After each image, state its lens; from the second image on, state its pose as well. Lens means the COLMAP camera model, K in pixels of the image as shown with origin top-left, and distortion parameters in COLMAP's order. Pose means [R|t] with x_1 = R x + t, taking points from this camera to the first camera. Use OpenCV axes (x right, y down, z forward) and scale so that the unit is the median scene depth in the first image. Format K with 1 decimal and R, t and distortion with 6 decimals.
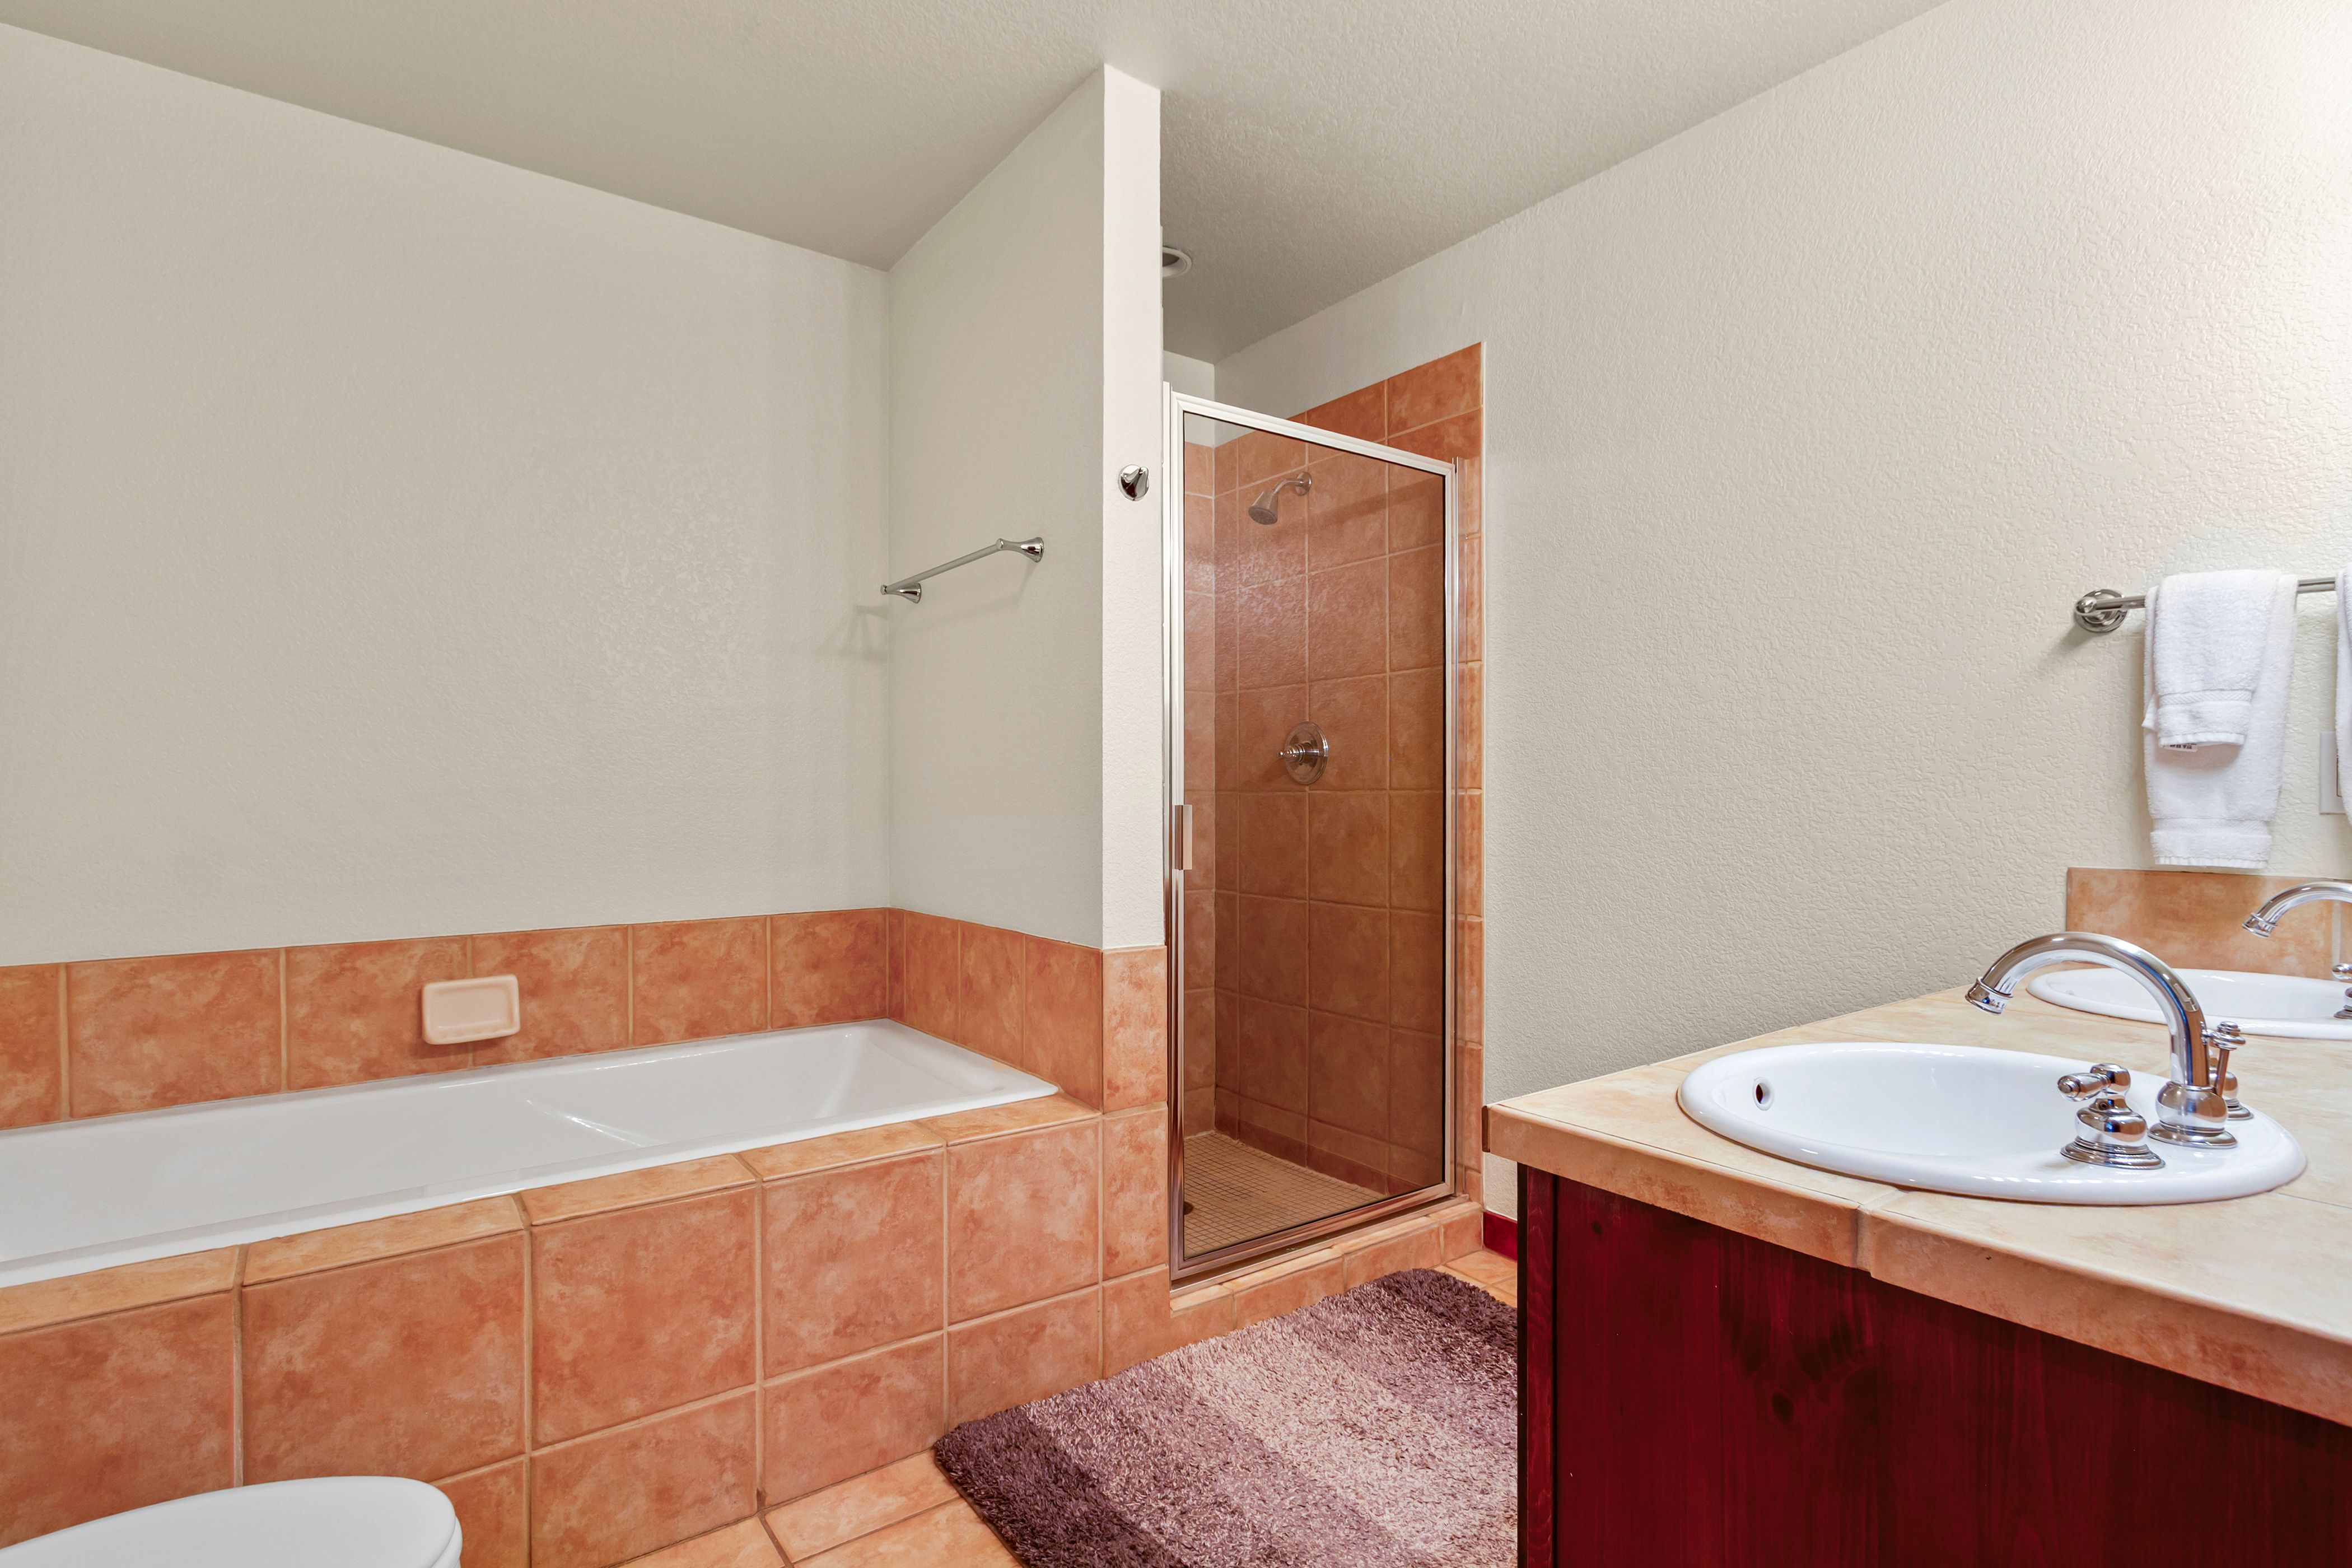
lens RADIAL K [[1130.9, 0, 1175.9], [0, 1130.9, 799.1], [0, 0, 1]] dist [0.006596, -0.001141]
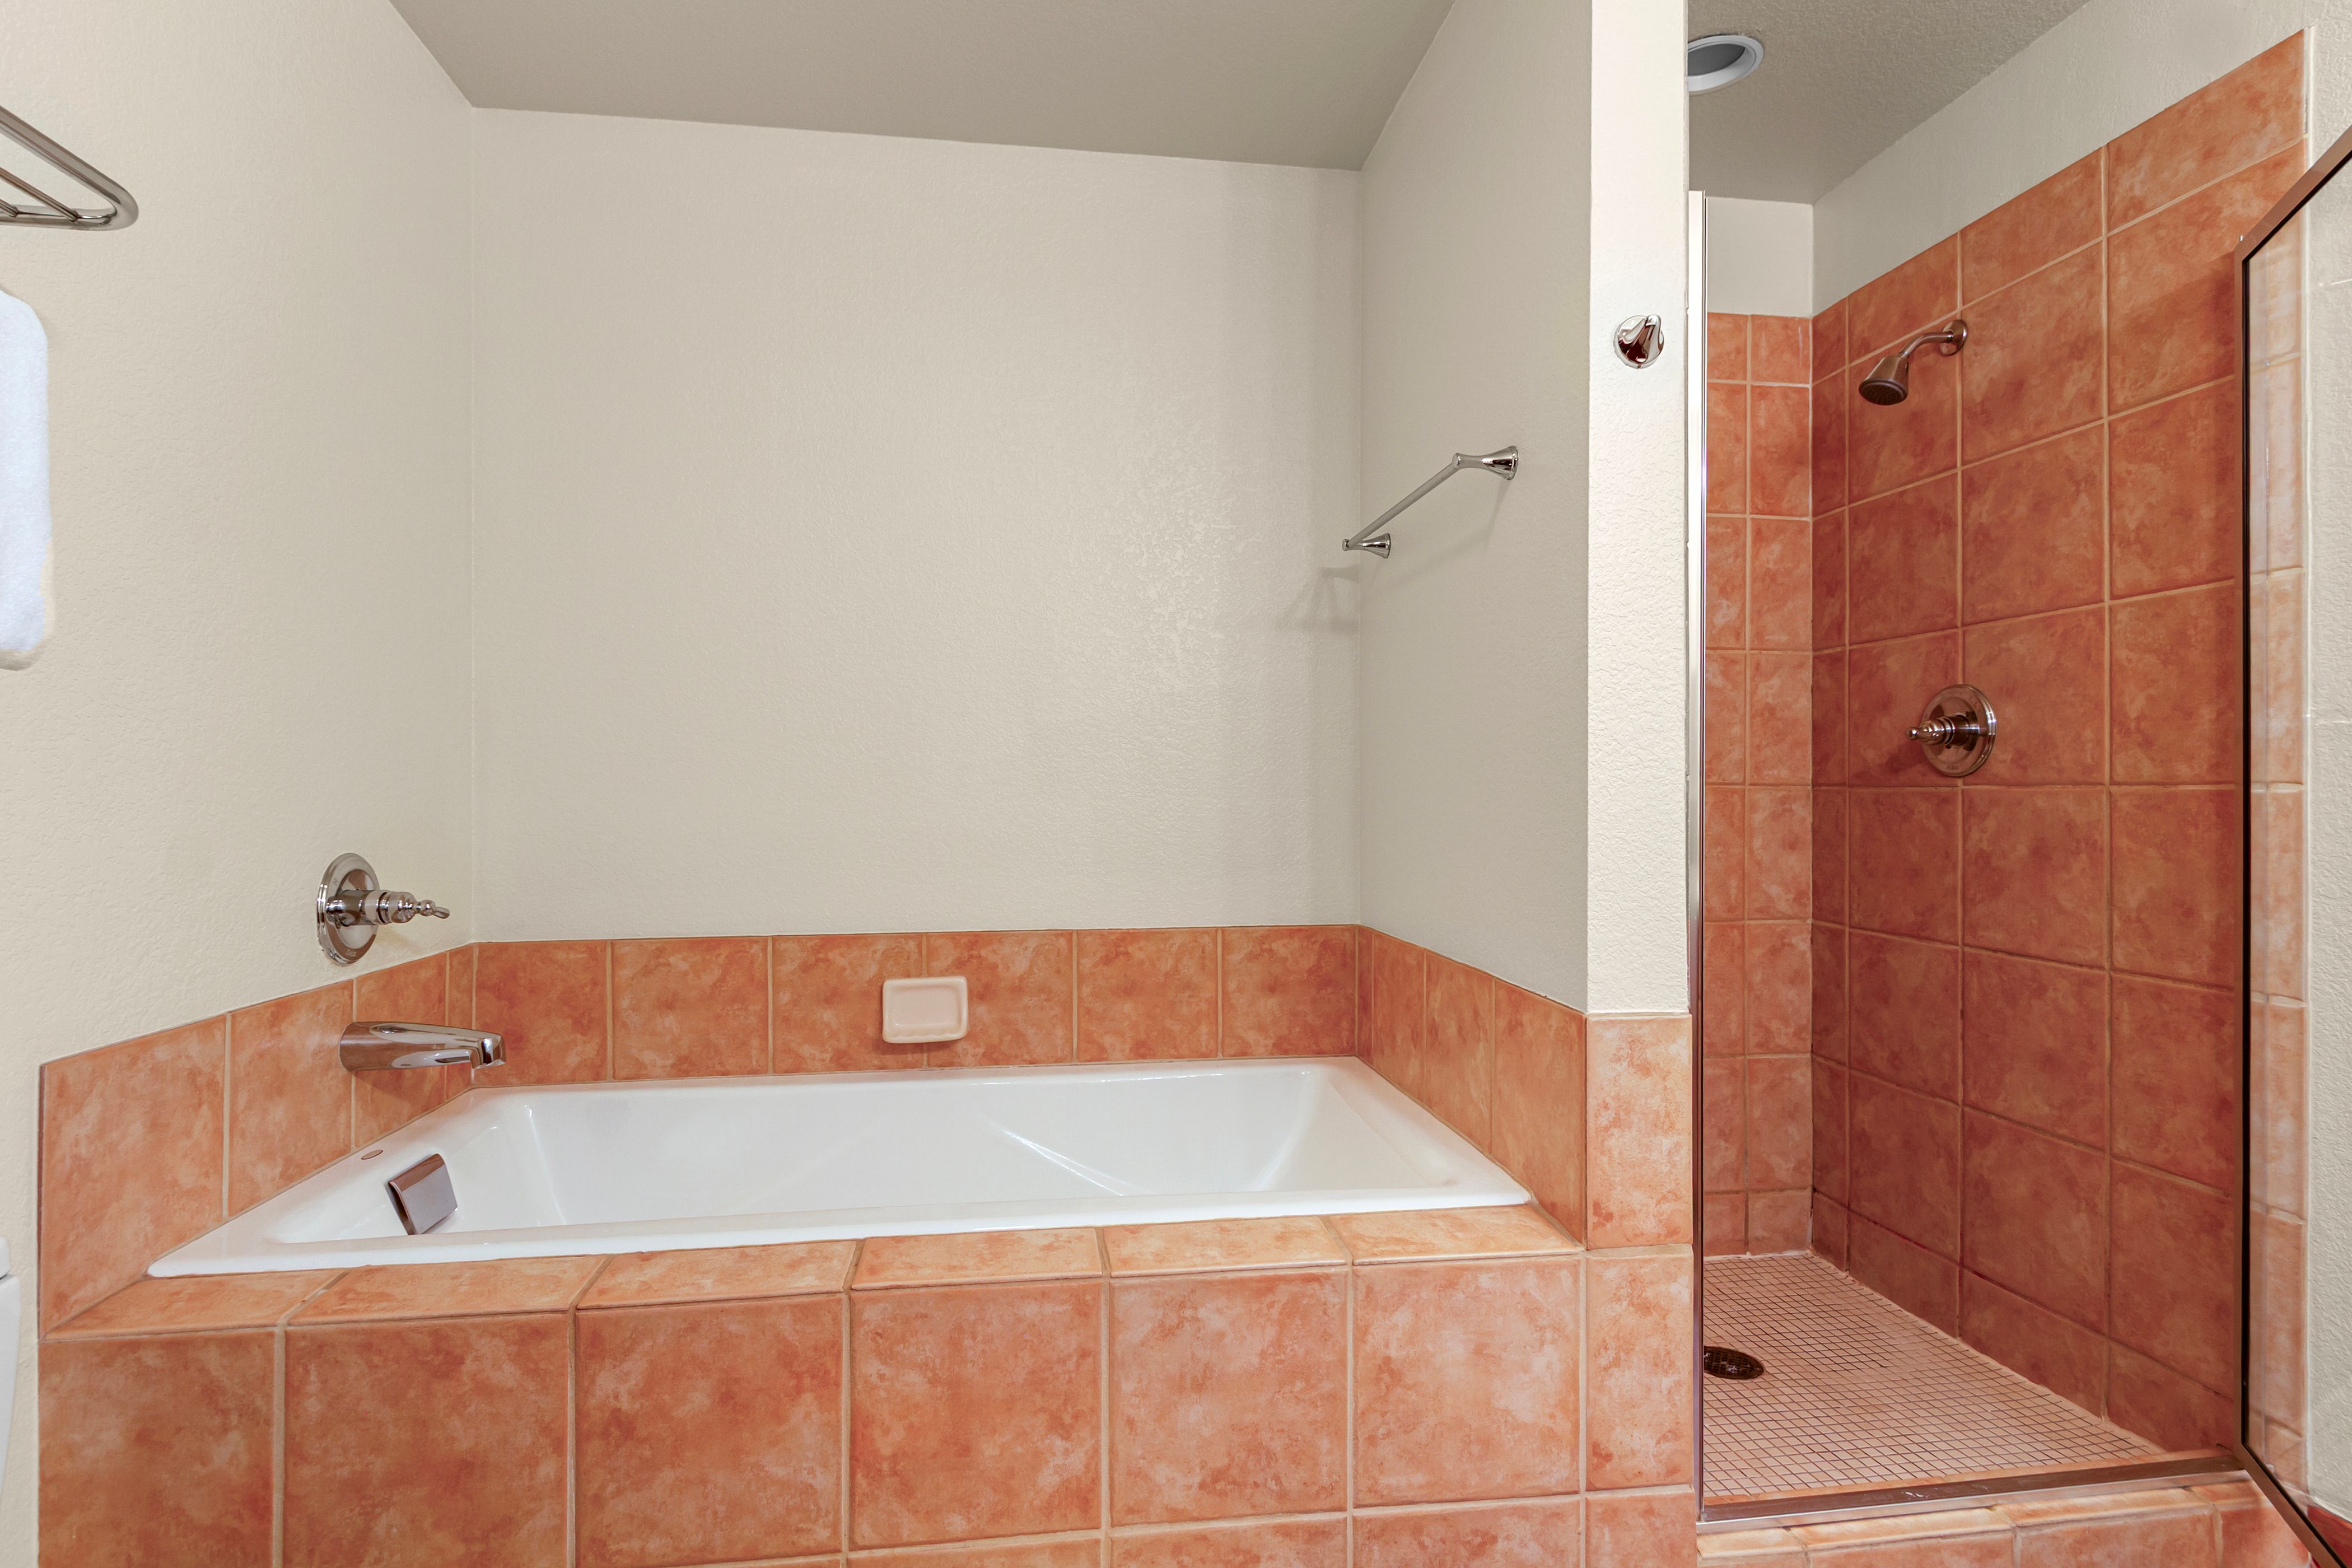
lens RADIAL K [[1164.4, 0, 1181.2], [0, 1164.4, 785.3], [0, 0, 1]] dist [0.003049, -0.000635]
pose [[0.880822, 0.000821, -0.473446, 0.054926], [-0.003558, 0.999982, -0.004886, -0.003881], [0.473433, 0.005988, 0.880809, 0.245048]]
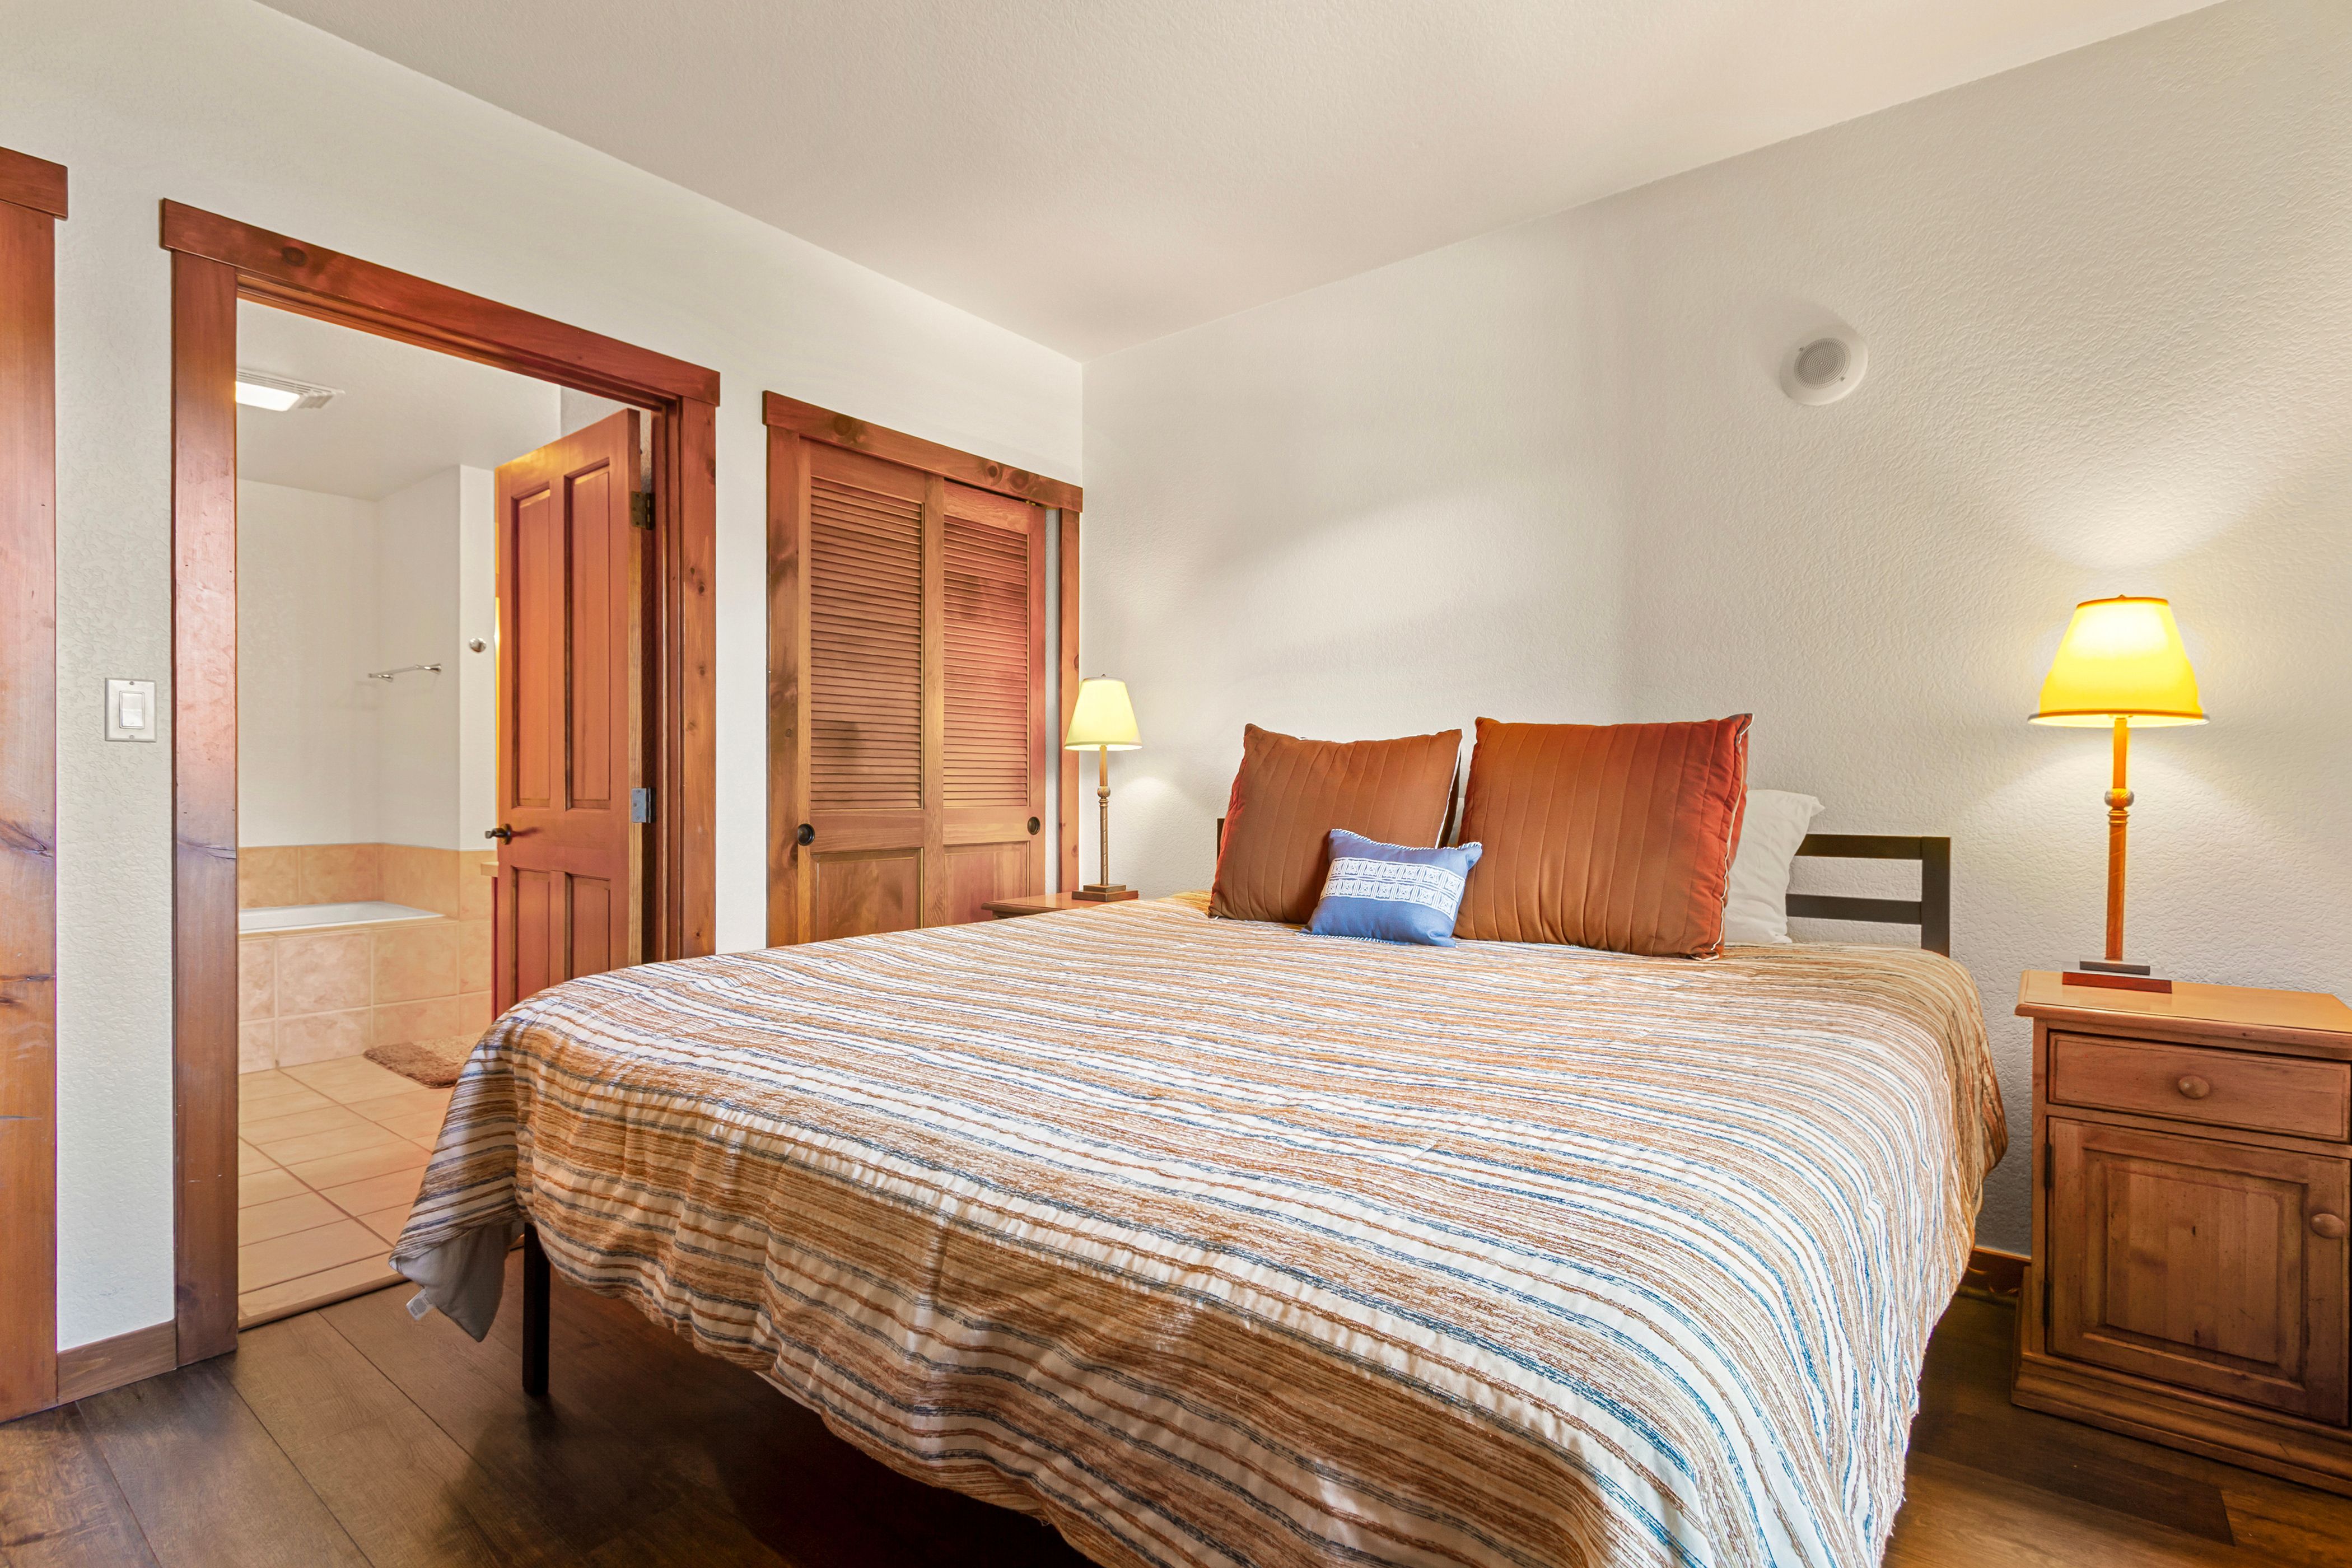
lens RADIAL K [[1094.1, 0, 1176.0], [0, 1094.1, 784.0], [0, 0, 1]] dist [-0.000800, -0.000955]
pose [[0.960795, 0.001115, 0.277256, 0.716026], [-0.001696, 0.999997, 0.001857, -0.008853], [-0.277254, -0.002254, 0.960794, -1.536445]]
